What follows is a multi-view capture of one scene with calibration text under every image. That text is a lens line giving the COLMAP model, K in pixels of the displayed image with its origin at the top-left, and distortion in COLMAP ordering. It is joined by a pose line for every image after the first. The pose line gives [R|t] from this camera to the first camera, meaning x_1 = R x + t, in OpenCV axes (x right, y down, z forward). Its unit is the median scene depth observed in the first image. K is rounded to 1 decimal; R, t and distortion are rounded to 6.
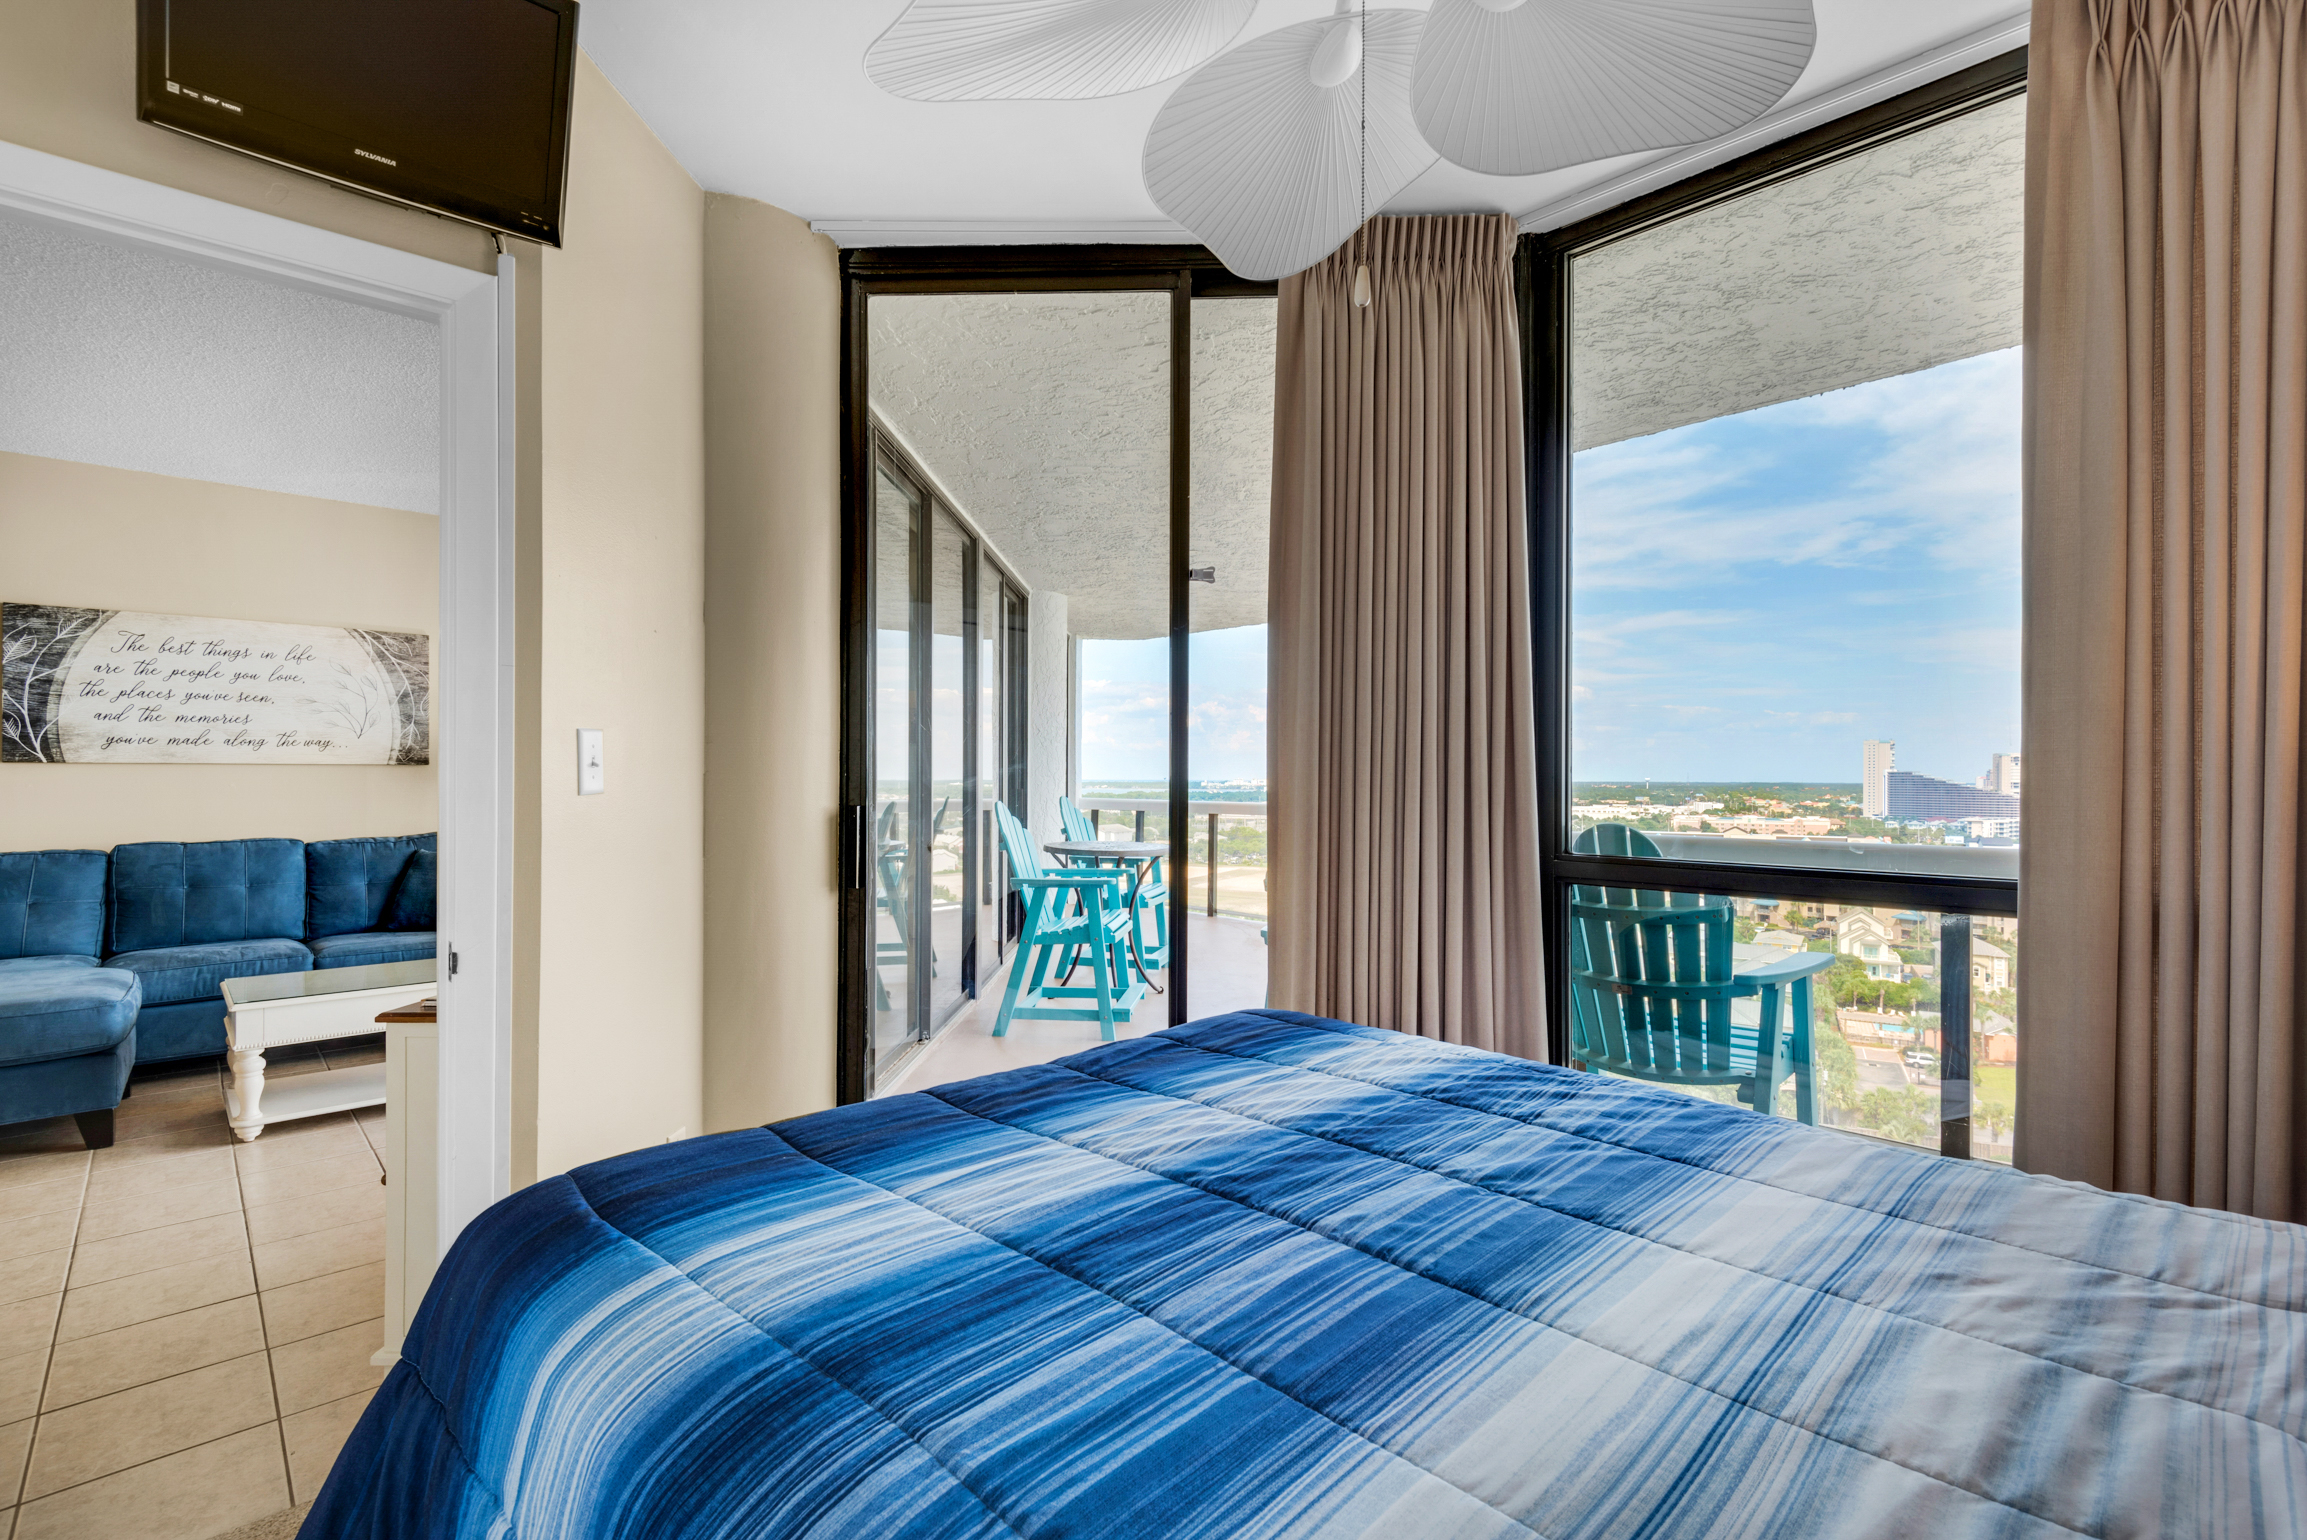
lens RADIAL K [[1030.1, 0, 1155.8], [0, 1030.1, 773.1], [0, 0, 1]] dist [0.011009, -0.000173]
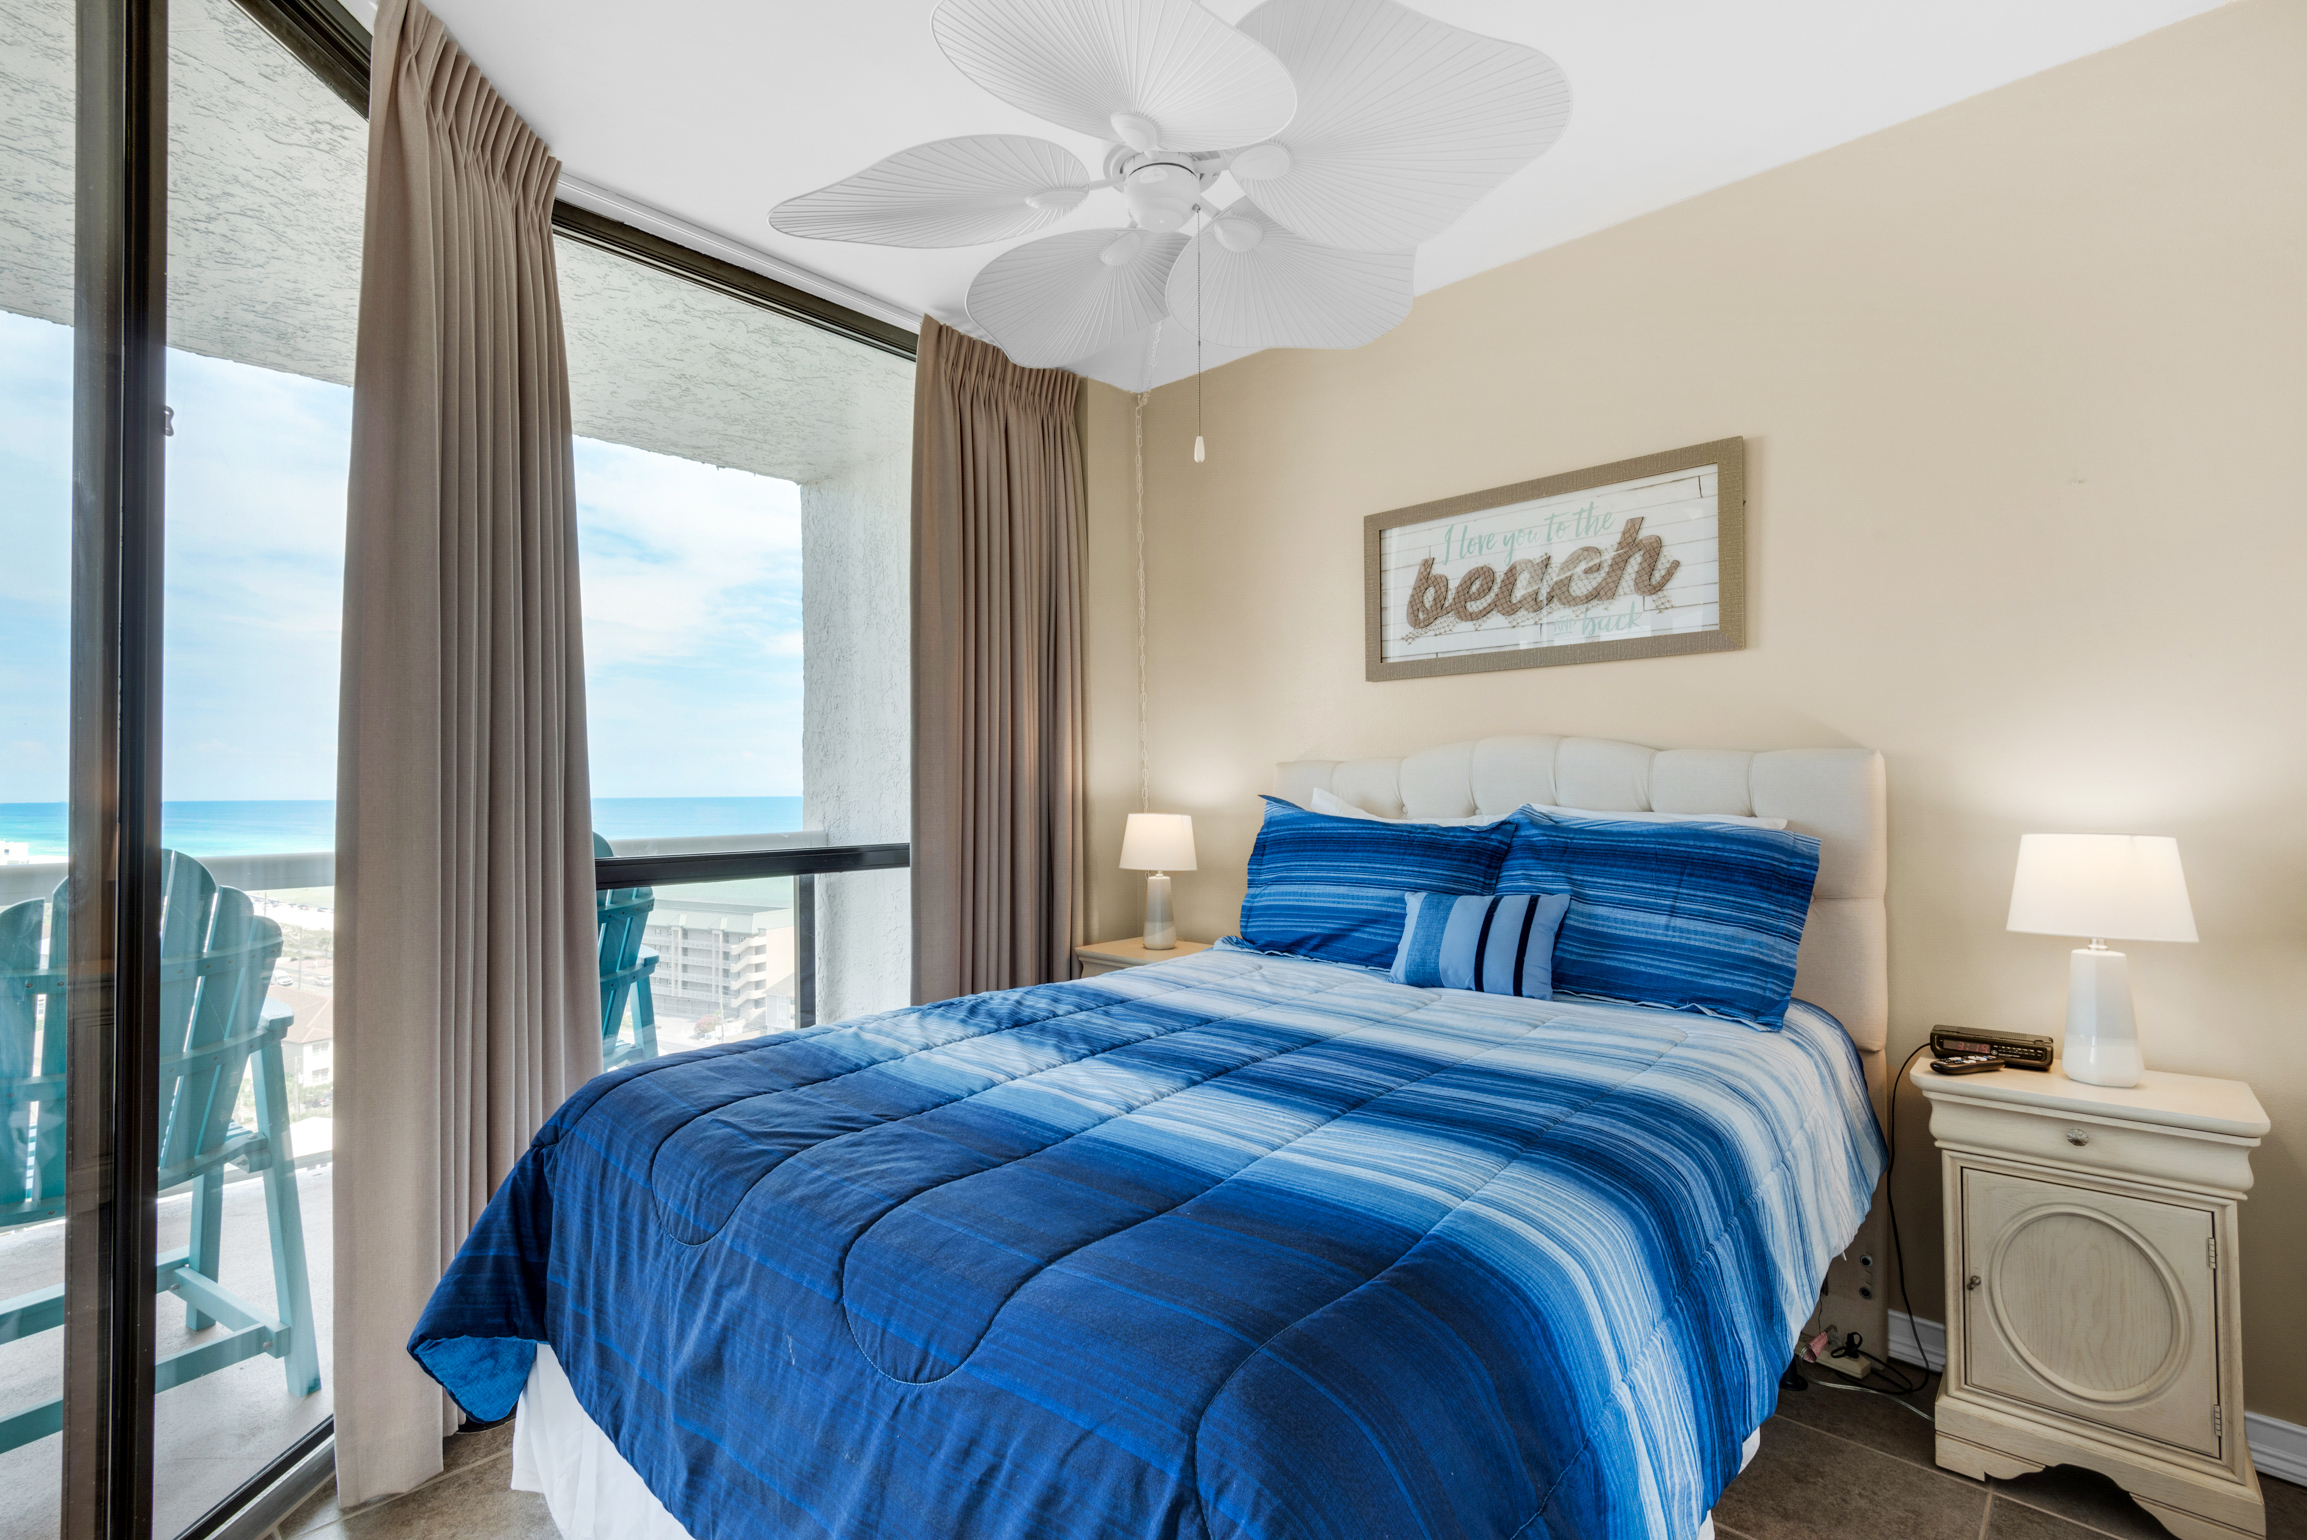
lens RADIAL K [[1030.1, 0, 1154.5], [0, 1030.1, 782.2], [0, 0, 1]] dist [0.011009, -0.000173]
pose [[-0.042706, -0.002753, 0.999084, -0.772791], [-0.004045, 0.999988, 0.002583, 0.001430], [-0.999079, -0.003931, -0.042717, 0.663014]]
